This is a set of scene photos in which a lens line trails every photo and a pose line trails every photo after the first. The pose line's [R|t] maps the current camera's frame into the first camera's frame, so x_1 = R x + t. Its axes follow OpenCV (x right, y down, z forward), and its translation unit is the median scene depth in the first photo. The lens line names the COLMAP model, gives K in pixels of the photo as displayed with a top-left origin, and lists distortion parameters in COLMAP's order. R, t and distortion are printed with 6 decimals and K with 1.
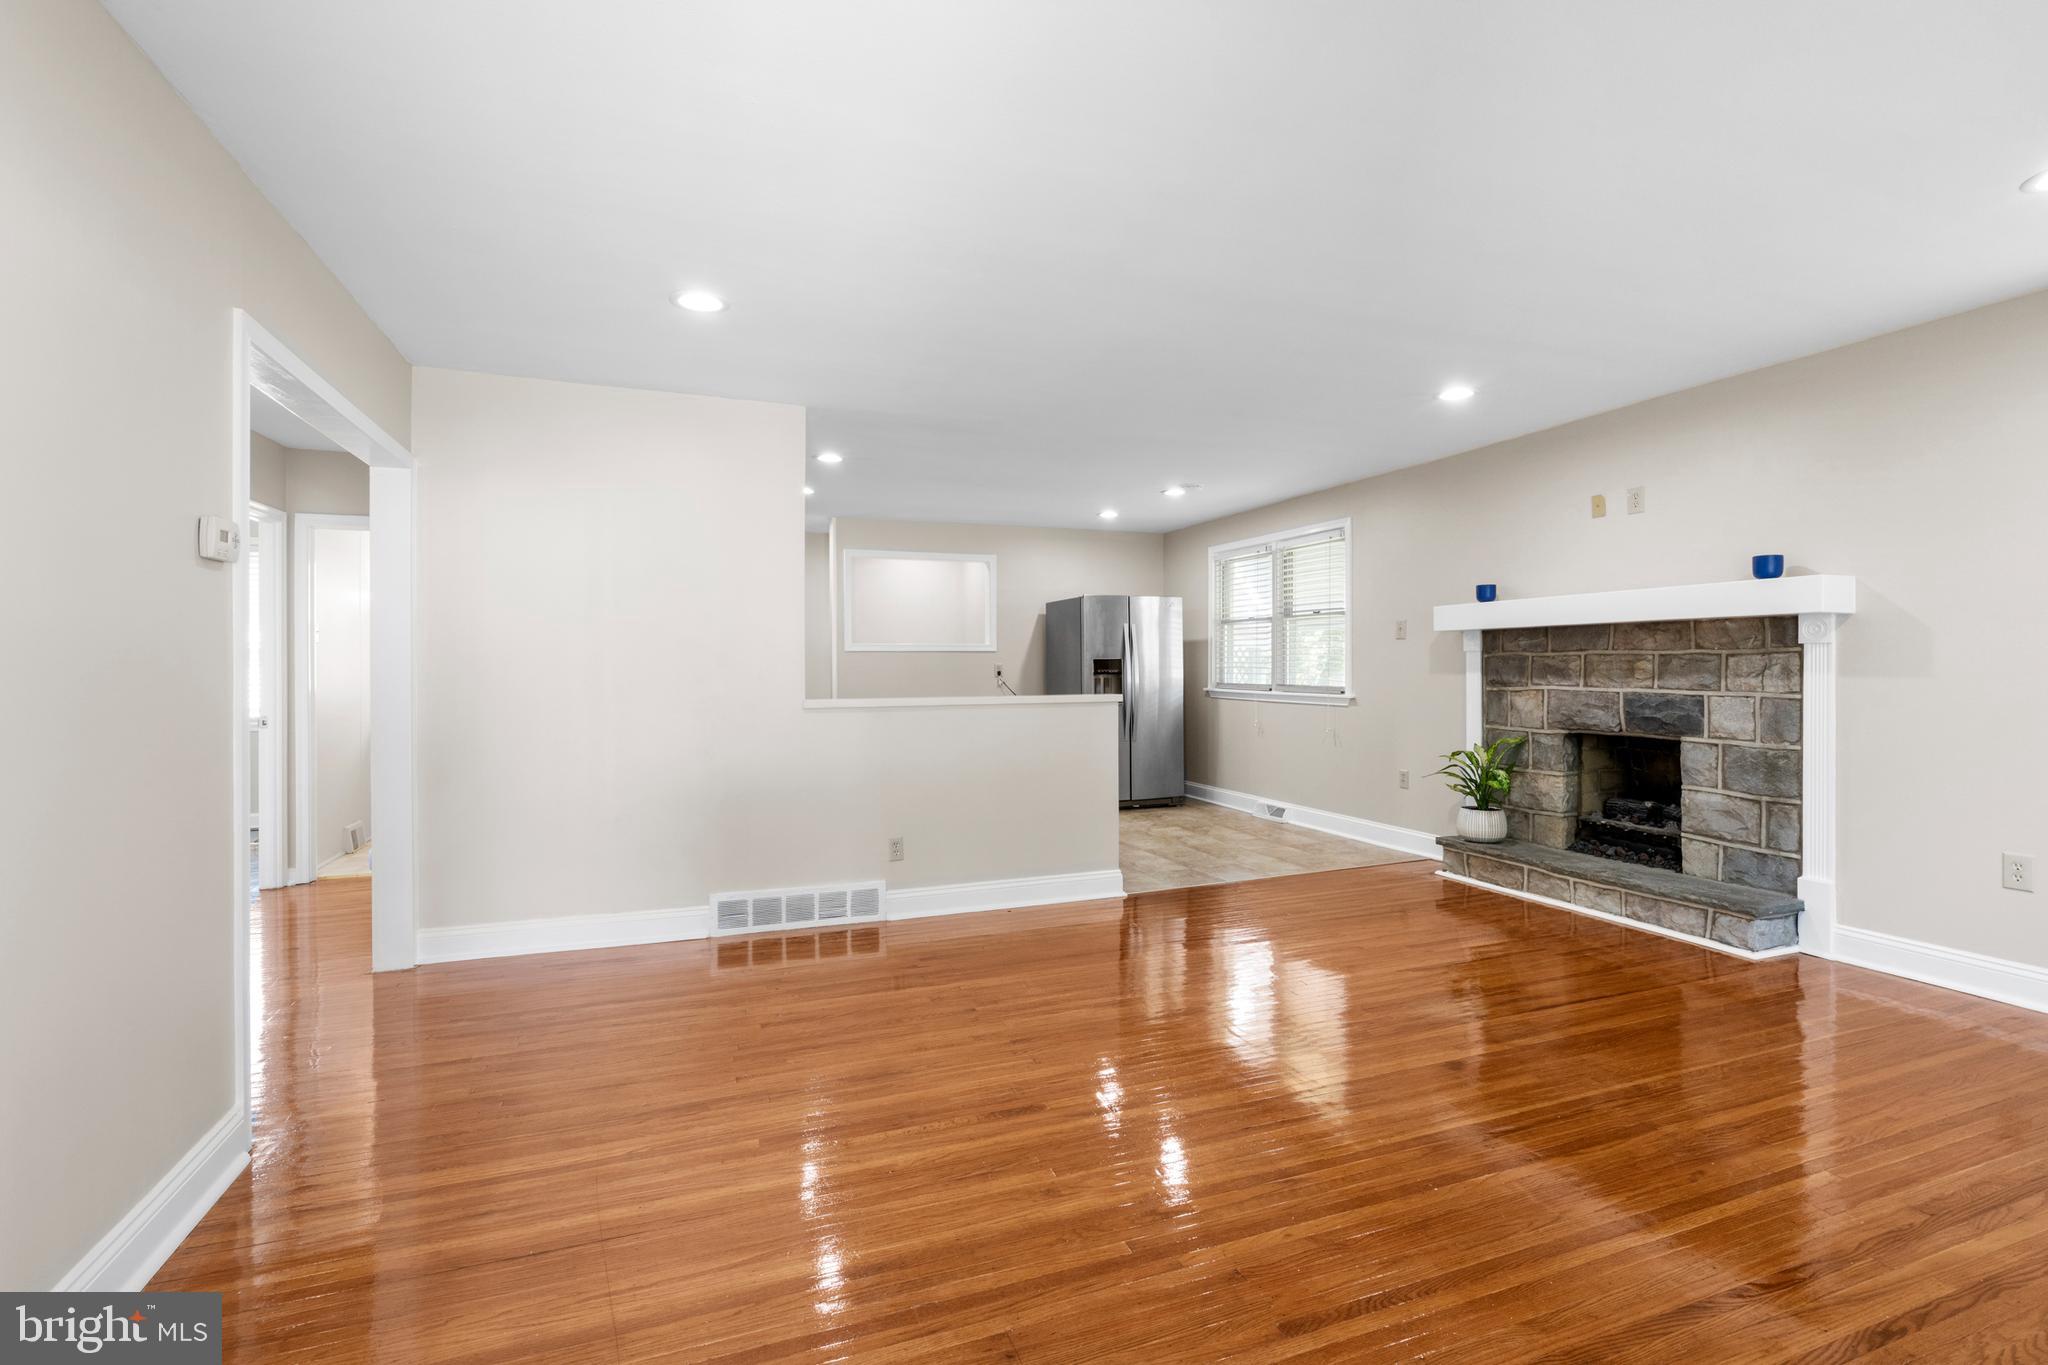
lens RADIAL K [[937.1, 0, 1027.5], [0, 937.1, 669.3], [0, 0, 1]] dist [-0.006688, 0.003042]
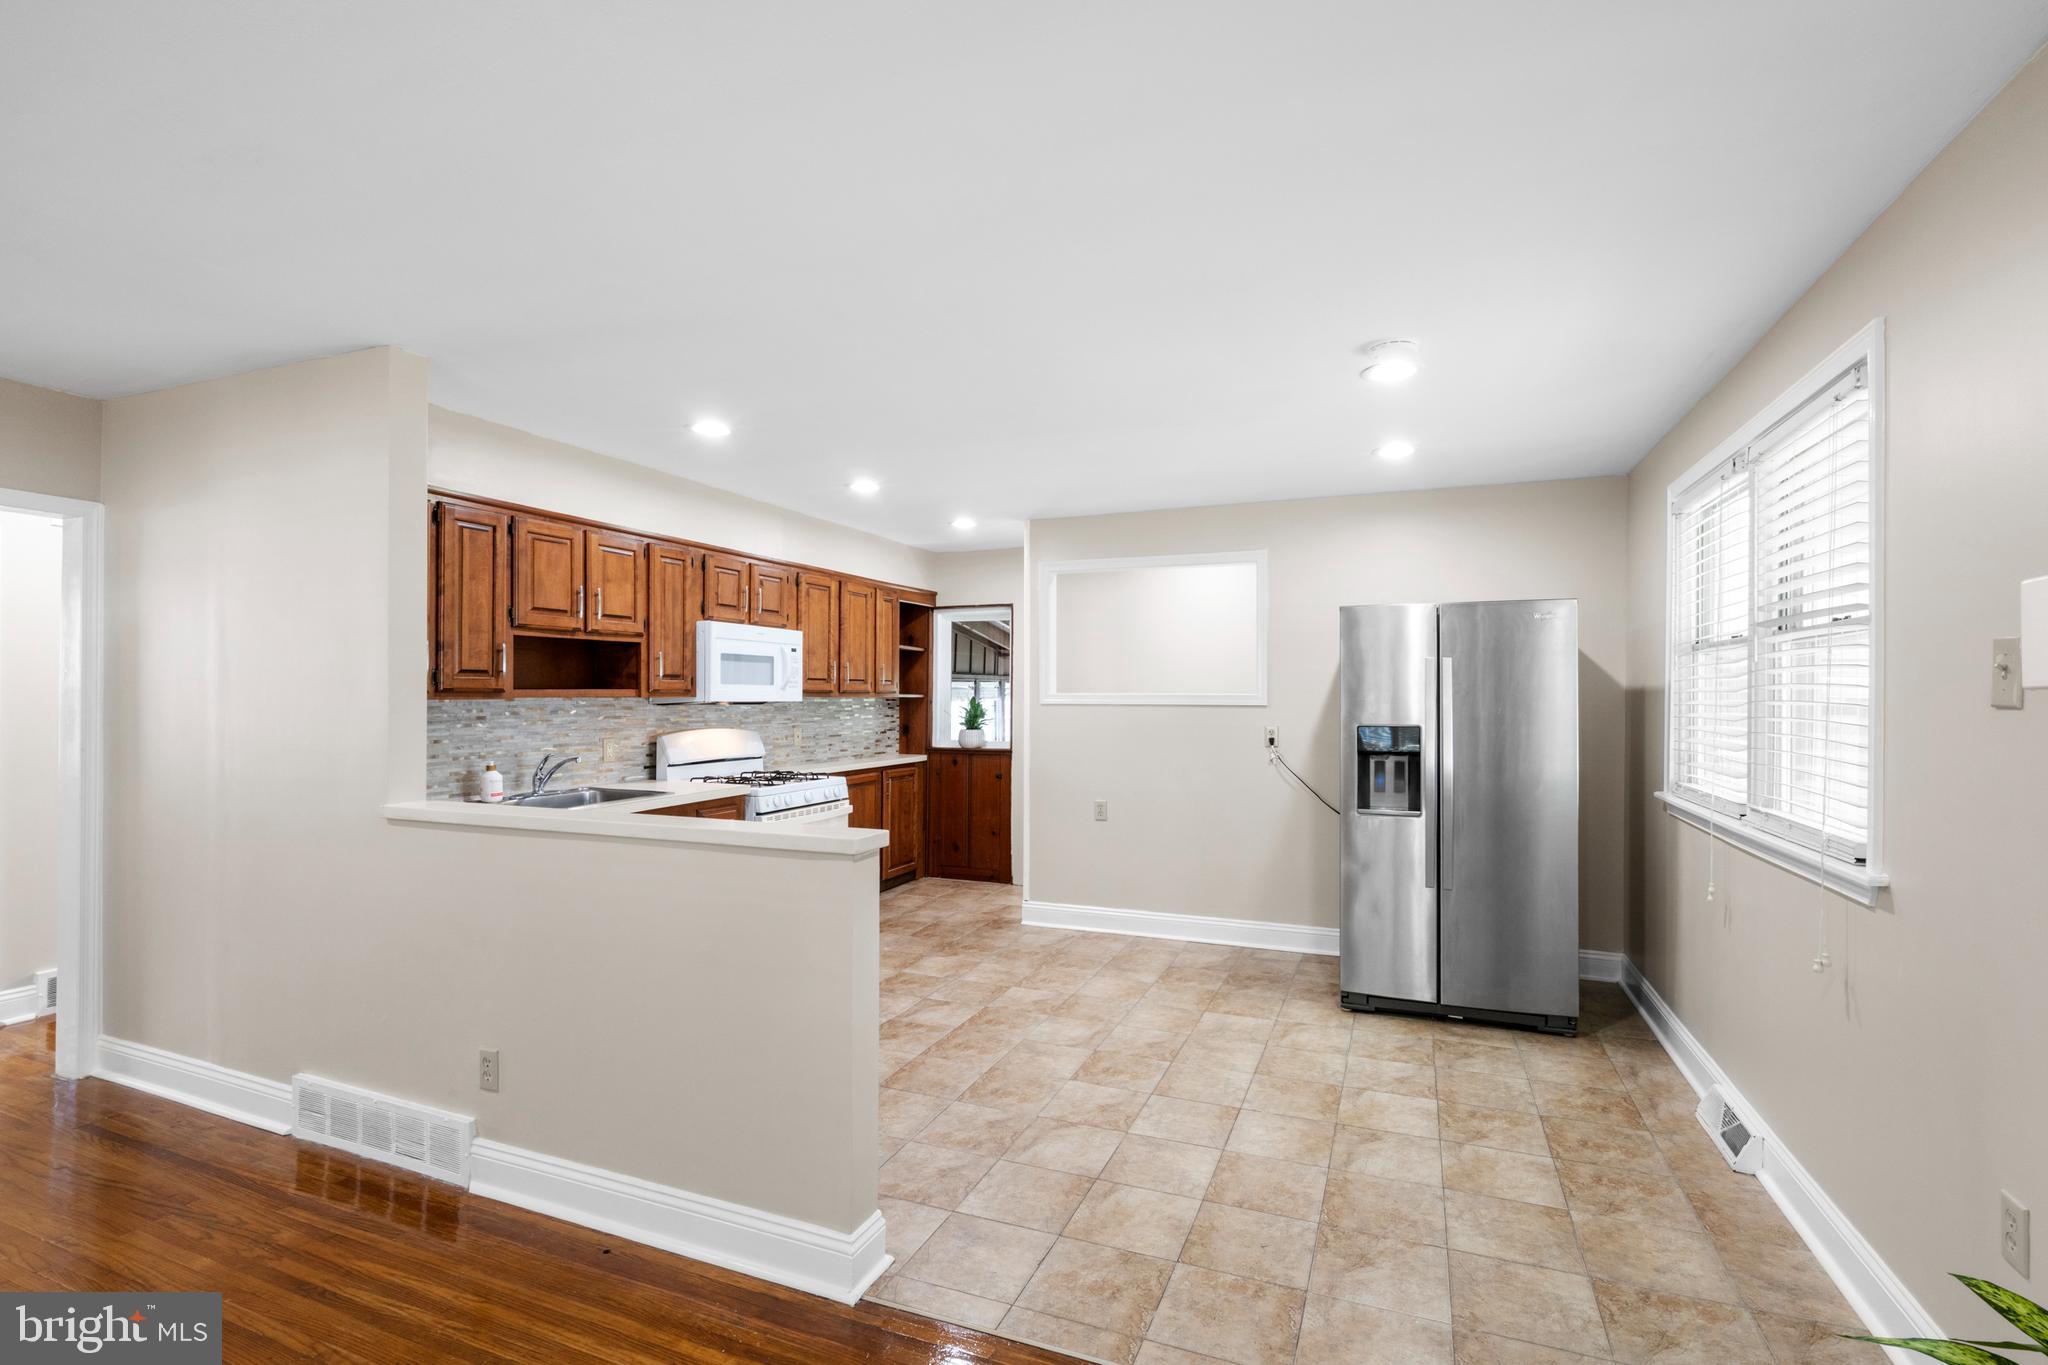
lens RADIAL K [[937.1, 0, 1028.5], [0, 937.1, 691.9], [0, 0, 1]] dist [-0.006688, 0.003042]
pose [[0.725804, 0.001758, -0.687899, 0.527721], [-0.007711, 0.999955, -0.005581, -0.045243], [0.687858, 0.009355, 0.725785, 0.845793]]
